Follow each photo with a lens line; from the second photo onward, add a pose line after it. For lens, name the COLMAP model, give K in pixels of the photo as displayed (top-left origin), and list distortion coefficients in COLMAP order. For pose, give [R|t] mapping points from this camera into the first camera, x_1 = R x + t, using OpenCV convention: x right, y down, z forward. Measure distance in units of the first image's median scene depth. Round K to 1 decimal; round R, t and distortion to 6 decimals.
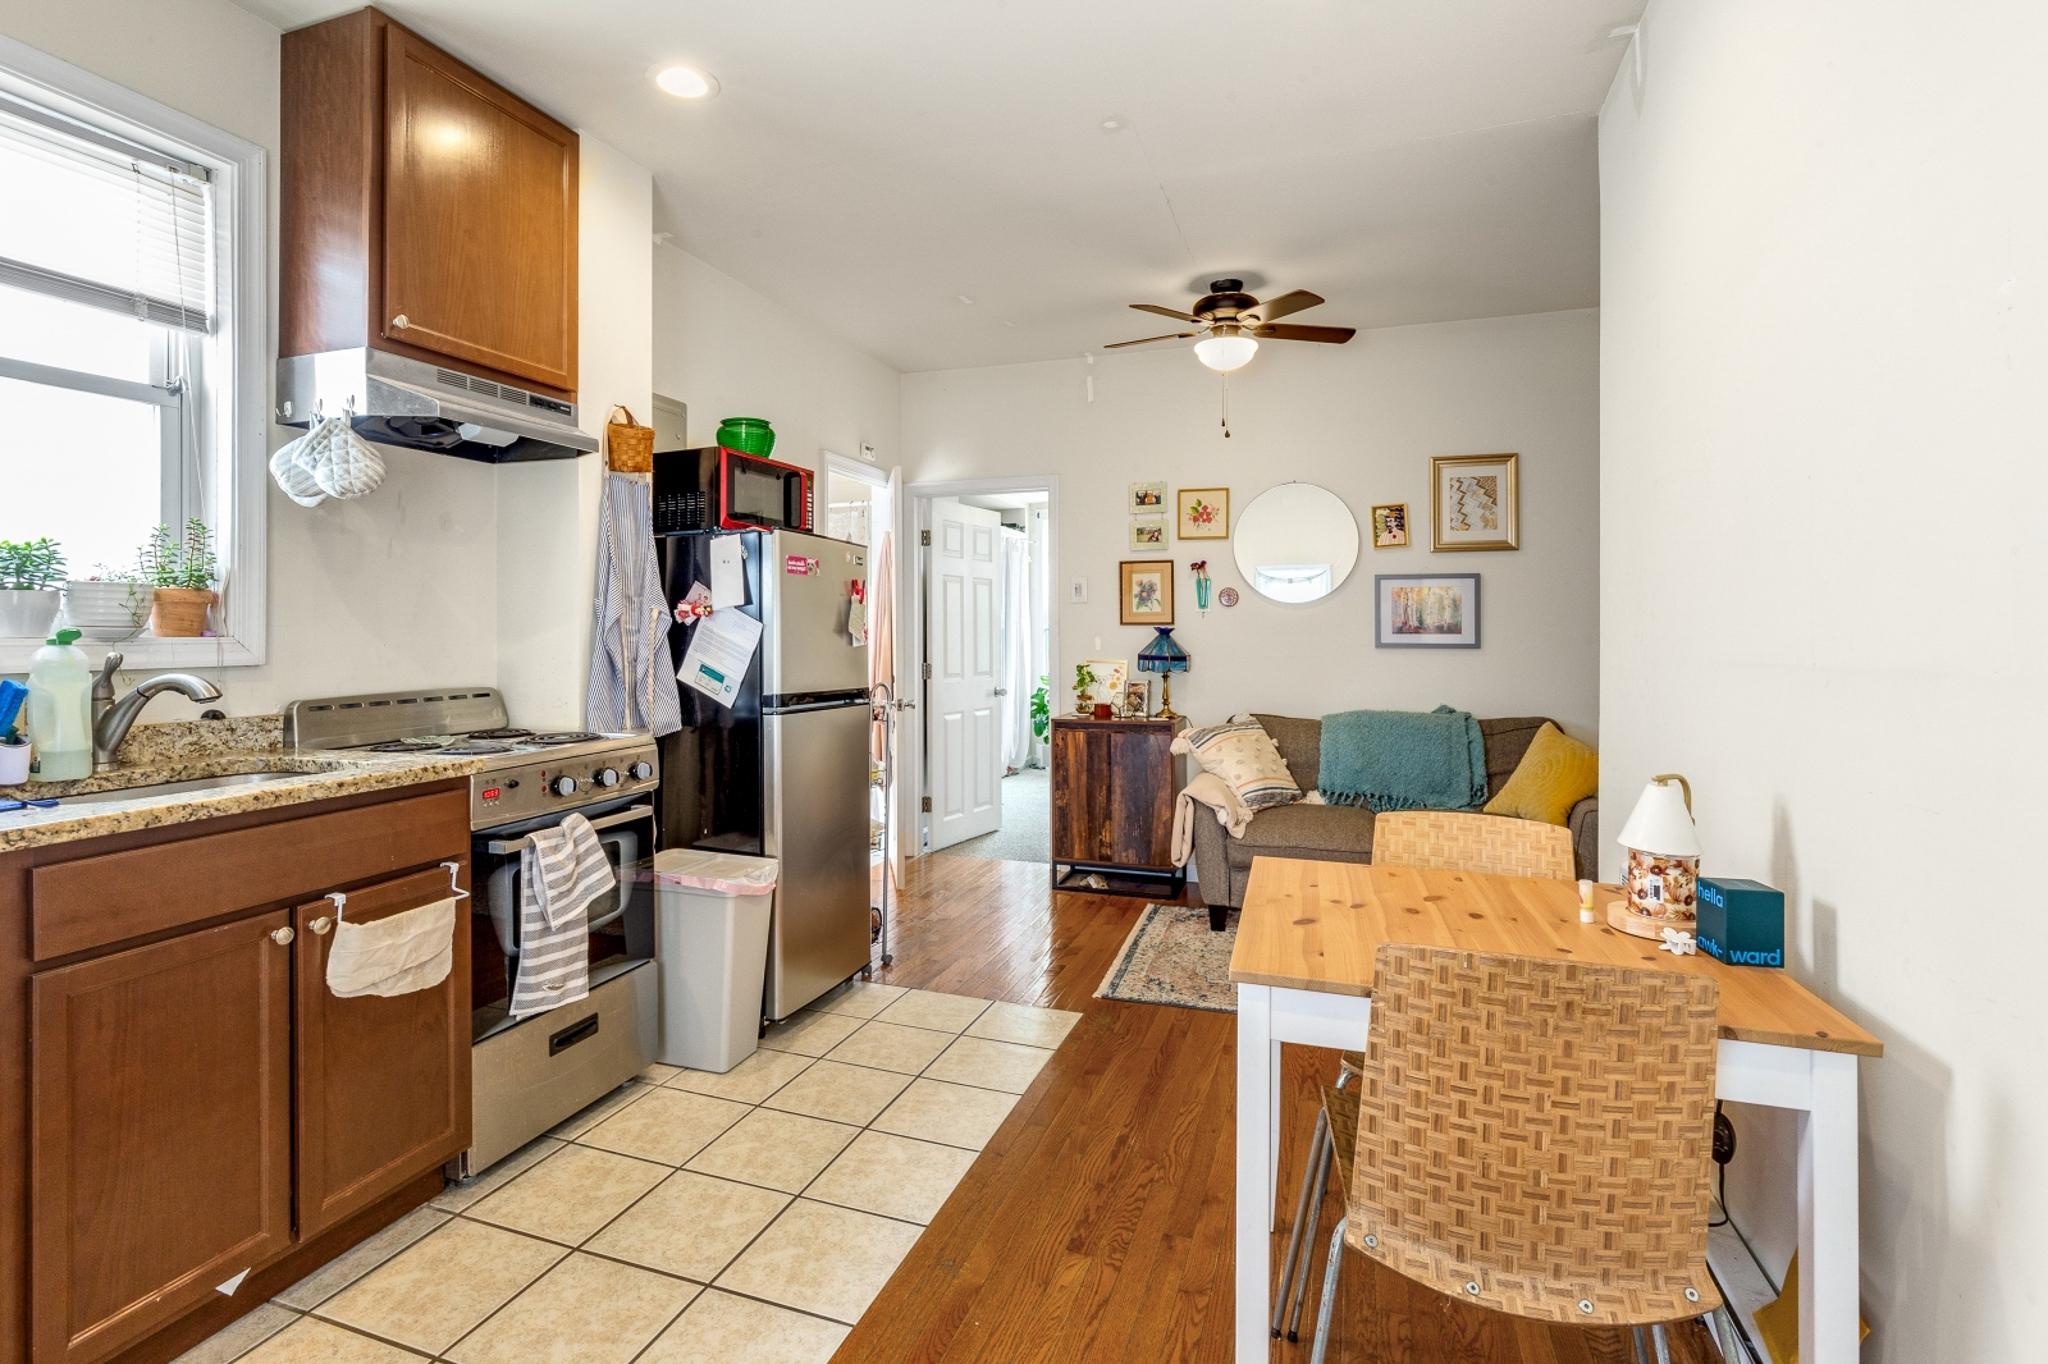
lens RADIAL K [[943.6, 0, 1023.7], [0, 943.6, 628.7], [0, 0, 1]] dist [0.005282, -0.000453]
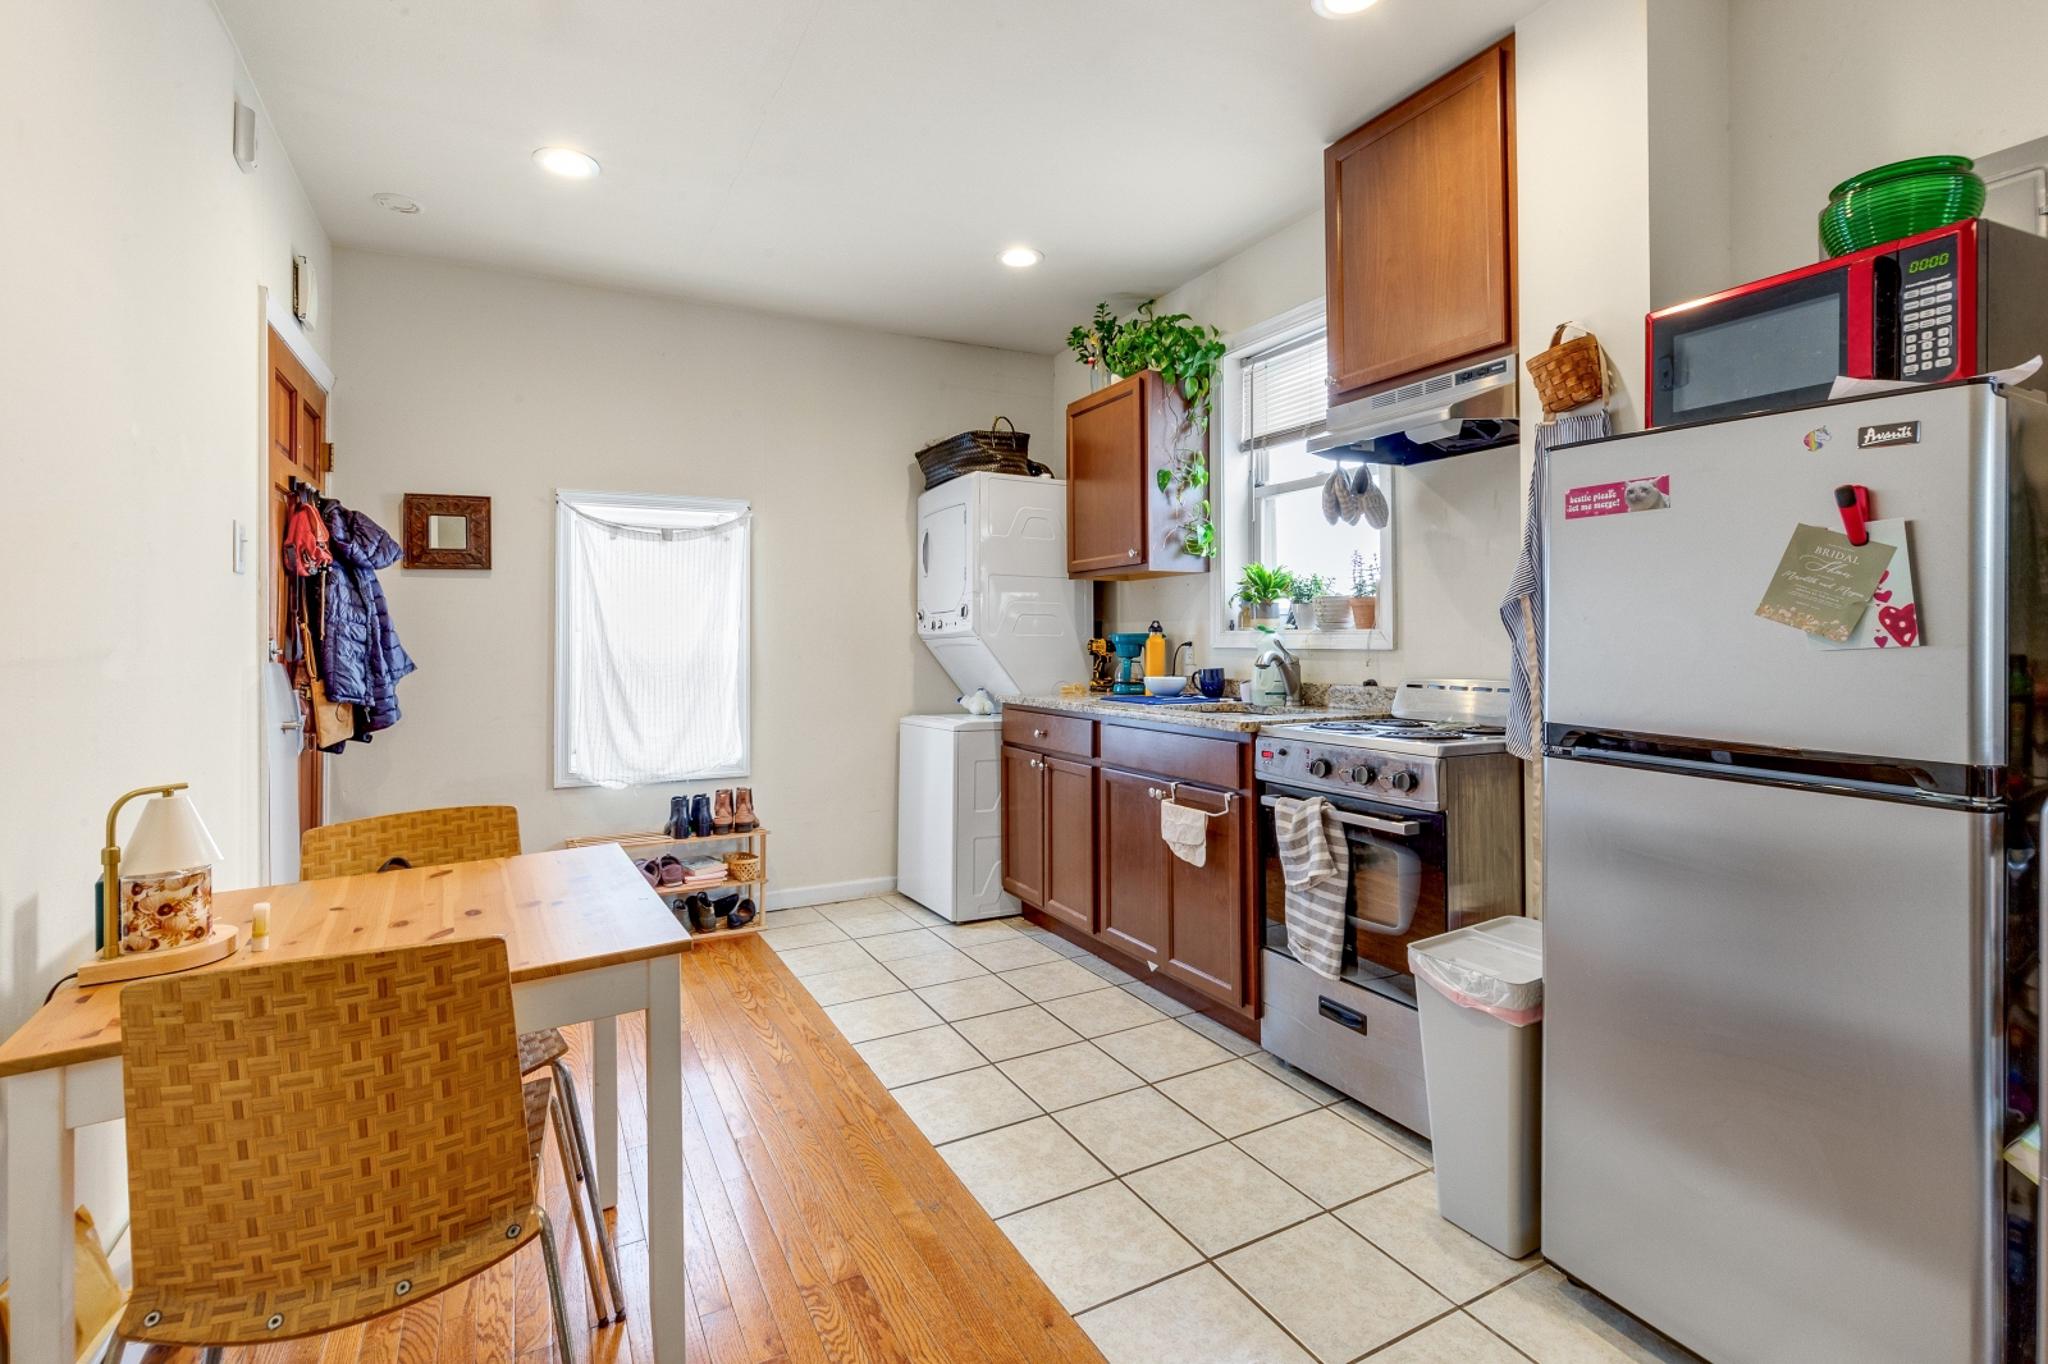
lens RADIAL K [[943.6, 0, 1023.4], [0, 943.6, 640.0], [0, 0, 1]] dist [0.005282, -0.000453]
pose [[-0.672416, 0.008775, -0.740121, 0.645434], [0.007962, 0.999958, 0.004622, 0.015765], [0.740131, -0.002784, -0.672457, 1.794410]]
